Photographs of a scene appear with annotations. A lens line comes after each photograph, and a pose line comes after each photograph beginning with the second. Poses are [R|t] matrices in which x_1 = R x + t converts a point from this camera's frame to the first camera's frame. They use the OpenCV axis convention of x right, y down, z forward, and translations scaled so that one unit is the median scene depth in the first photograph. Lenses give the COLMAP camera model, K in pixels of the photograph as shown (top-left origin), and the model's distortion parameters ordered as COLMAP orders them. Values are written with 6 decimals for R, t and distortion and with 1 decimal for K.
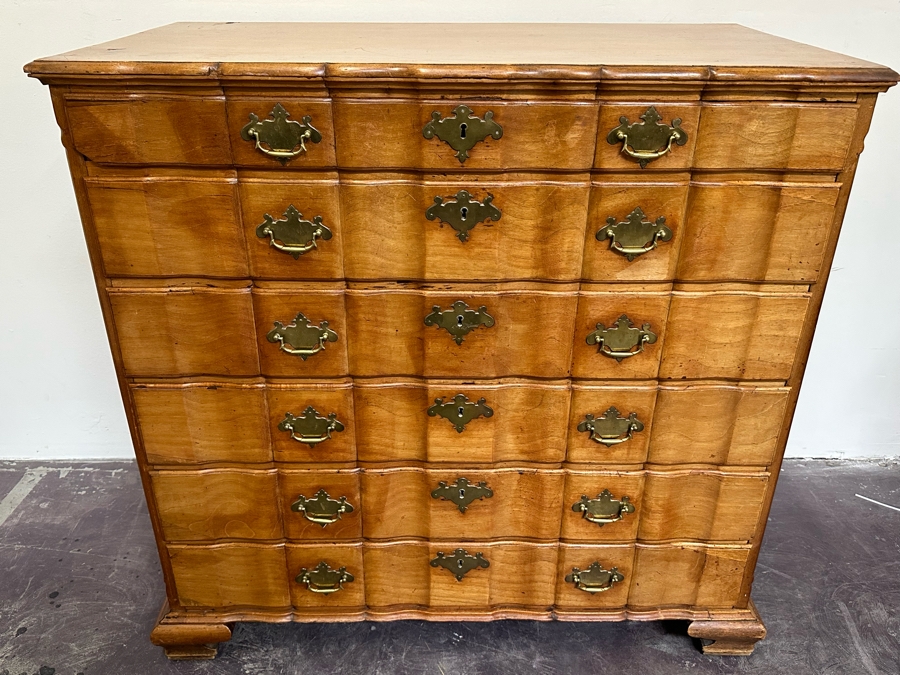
lens RADIAL K [[726.7, 0, 451.2], [0, 726.7, 340.2], [0, 0, 1]] dist [0.151507, -0.266123]
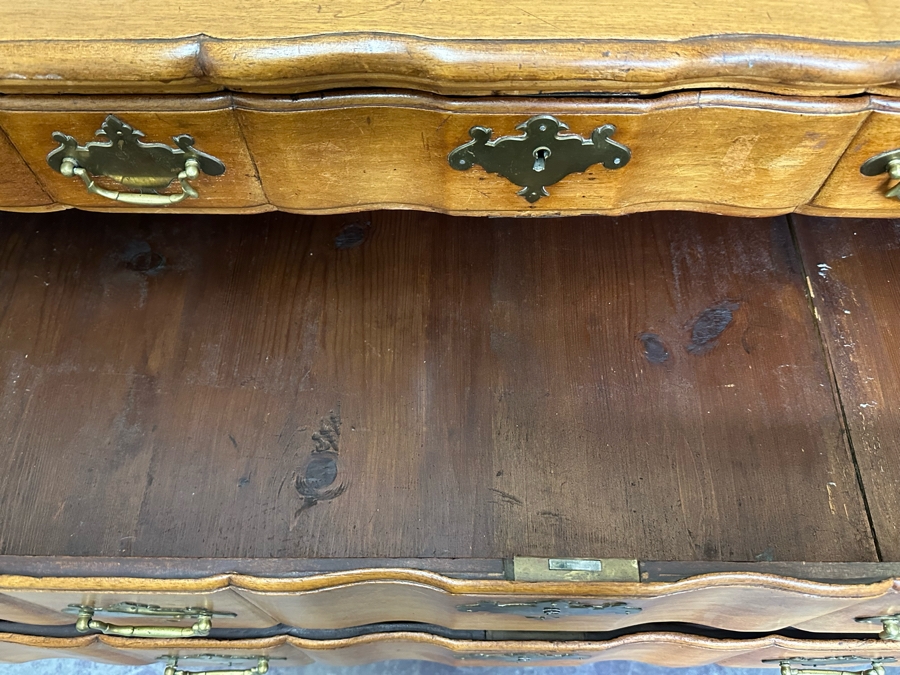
lens RADIAL K [[746.4, 0, 450.0], [0, 746.4, 337.5], [0, 0, 1]] dist [0.137572, -0.319139]
pose [[0.999767, 0.007031, -0.020413, -0.024910], [0.005822, 0.822649, 0.568519, -0.405584], [0.020790, -0.568506, 0.822417, 0.504875]]
